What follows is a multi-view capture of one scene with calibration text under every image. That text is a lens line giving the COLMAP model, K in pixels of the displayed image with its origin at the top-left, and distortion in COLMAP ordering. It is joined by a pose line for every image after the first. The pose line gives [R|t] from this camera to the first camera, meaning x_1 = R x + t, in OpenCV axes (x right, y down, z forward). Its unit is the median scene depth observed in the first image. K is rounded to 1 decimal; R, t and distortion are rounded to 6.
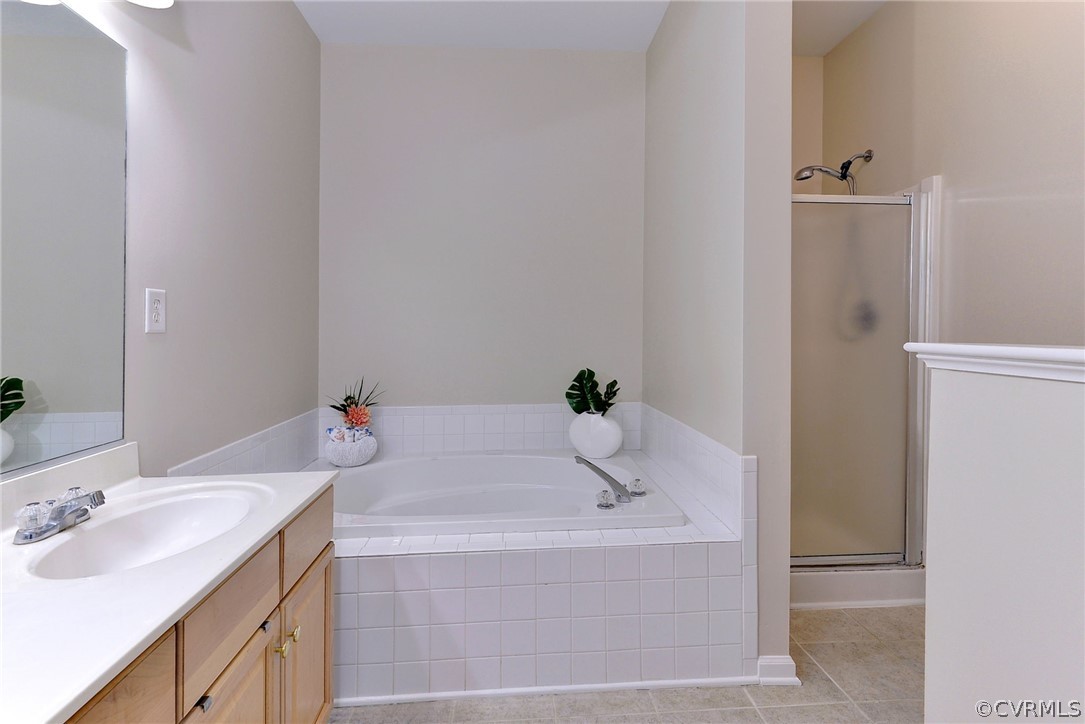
lens RADIAL K [[509.0, 0, 542.4], [0, 509.0, 318.3], [0, 0, 1]] dist [0.002673, -0.000456]
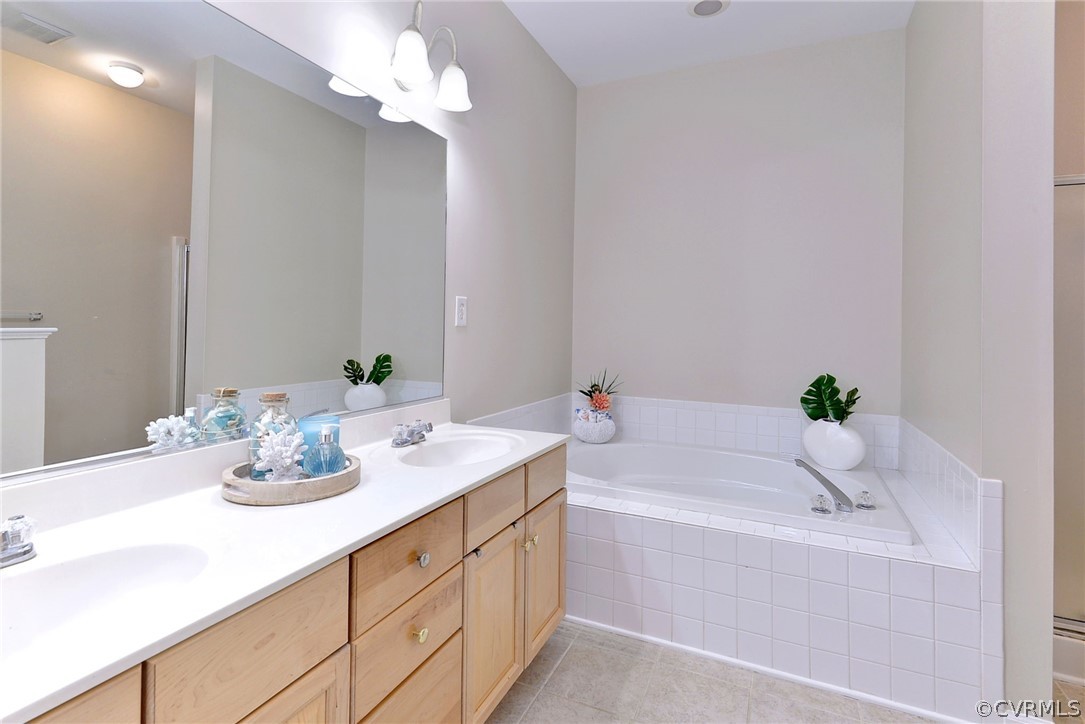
lens RADIAL K [[509.0, 0, 542.4], [0, 509.0, 318.3], [0, 0, 1]] dist [0.002673, -0.000456]
pose [[0.877017, 0.014108, -0.480252, 0.129994], [-0.013404, 0.999898, 0.004895, -0.004844], [0.480273, 0.002144, 0.877117, -0.148927]]
